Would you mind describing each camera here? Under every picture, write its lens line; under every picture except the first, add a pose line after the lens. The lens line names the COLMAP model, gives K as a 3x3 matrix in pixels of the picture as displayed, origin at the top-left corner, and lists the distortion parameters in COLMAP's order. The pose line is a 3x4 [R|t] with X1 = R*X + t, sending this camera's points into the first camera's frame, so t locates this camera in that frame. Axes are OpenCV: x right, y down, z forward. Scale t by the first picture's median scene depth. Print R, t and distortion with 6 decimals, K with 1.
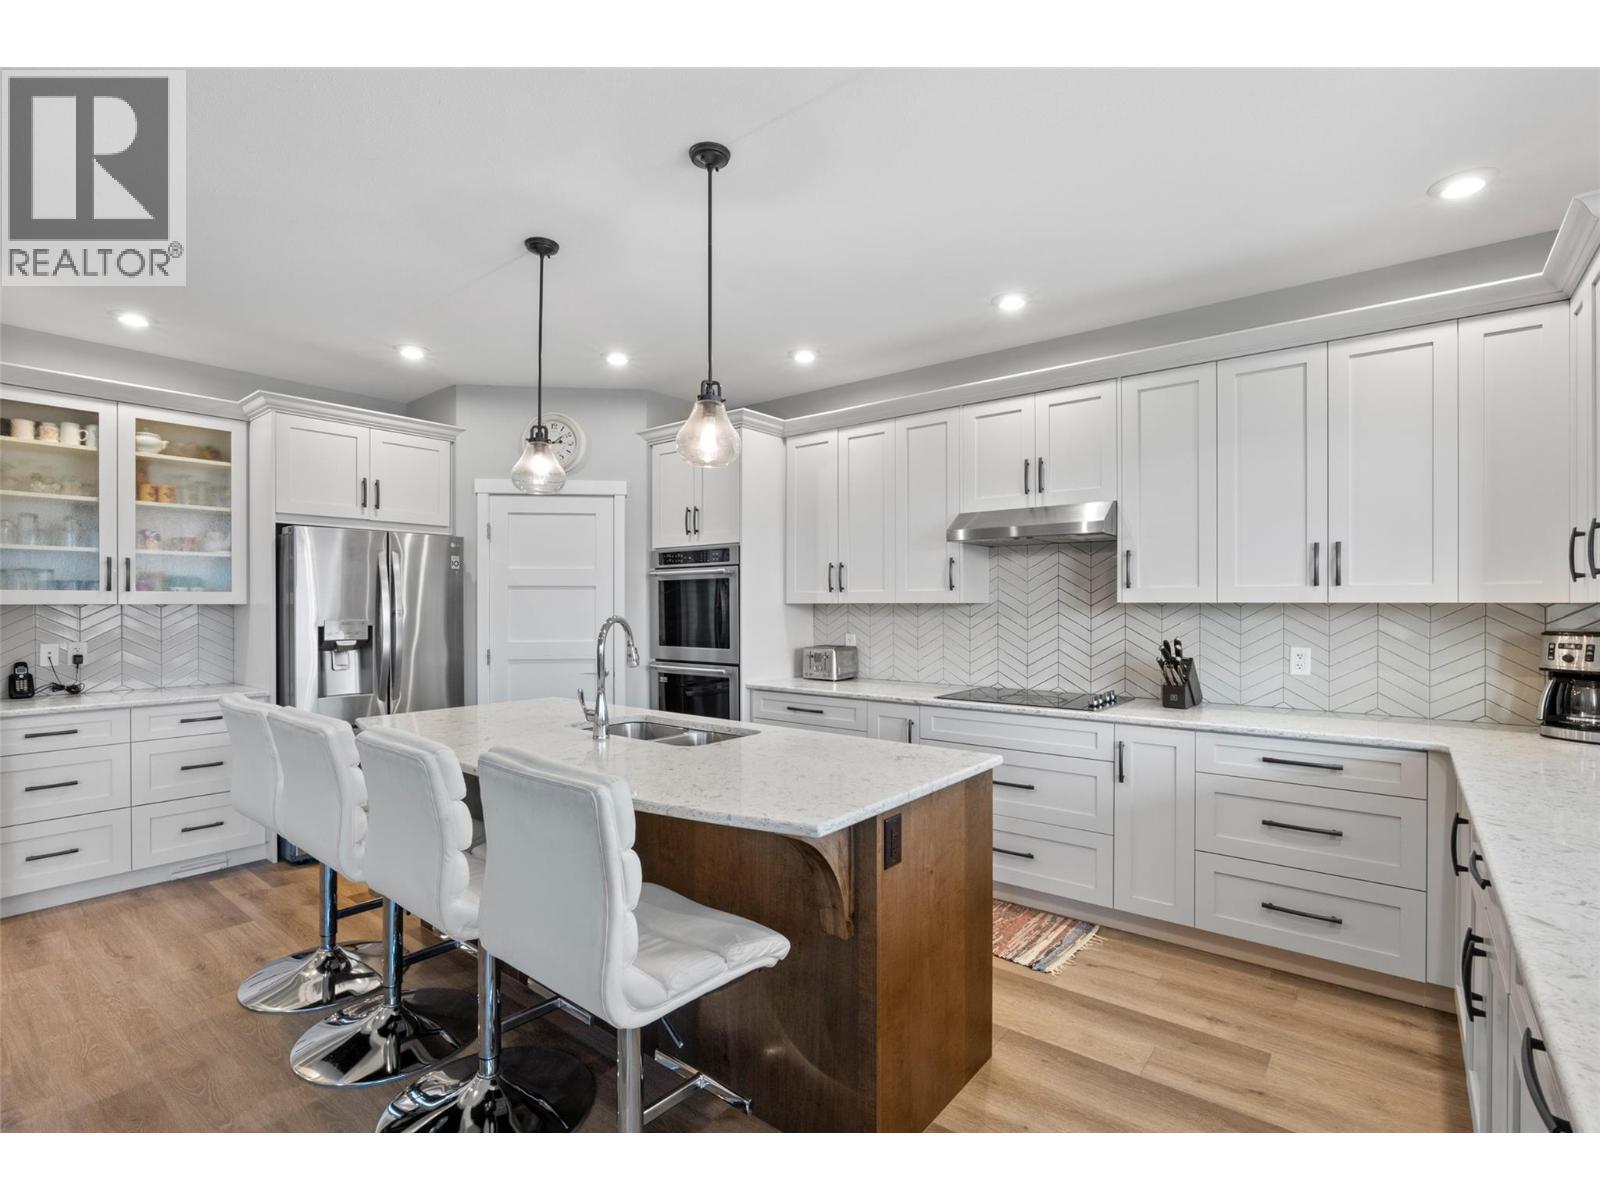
lens RADIAL K [[751.1, 0, 796.8], [0, 751.1, 600.0], [0, 0, 1]] dist [-0.011524, 0.006168]
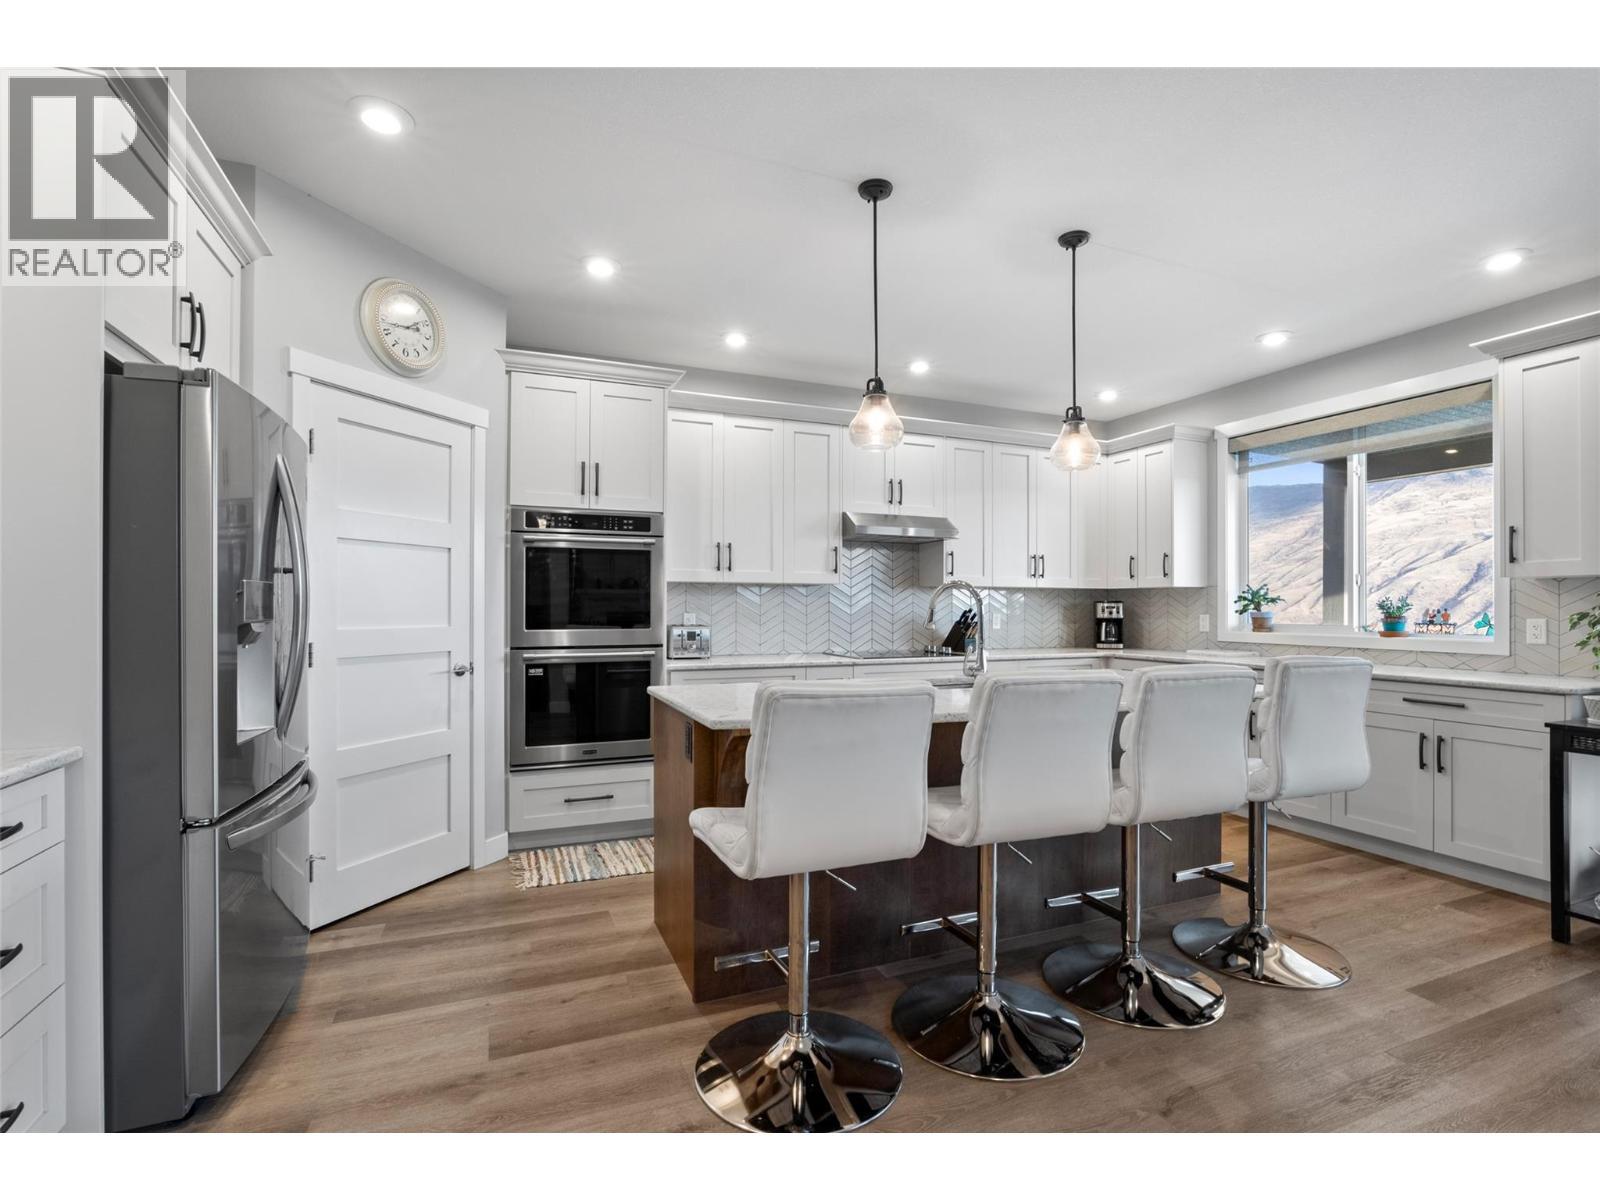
lens RADIAL K [[751.1, 0, 789.7], [0, 751.1, 600.2], [0, 0, 1]] dist [-0.011524, 0.006168]
pose [[0.486224, 0.010415, 0.873772, -0.891391], [-0.008540, 0.999938, -0.007167, 0.039889], [-0.873793, -0.003977, 0.486283, 0.462367]]
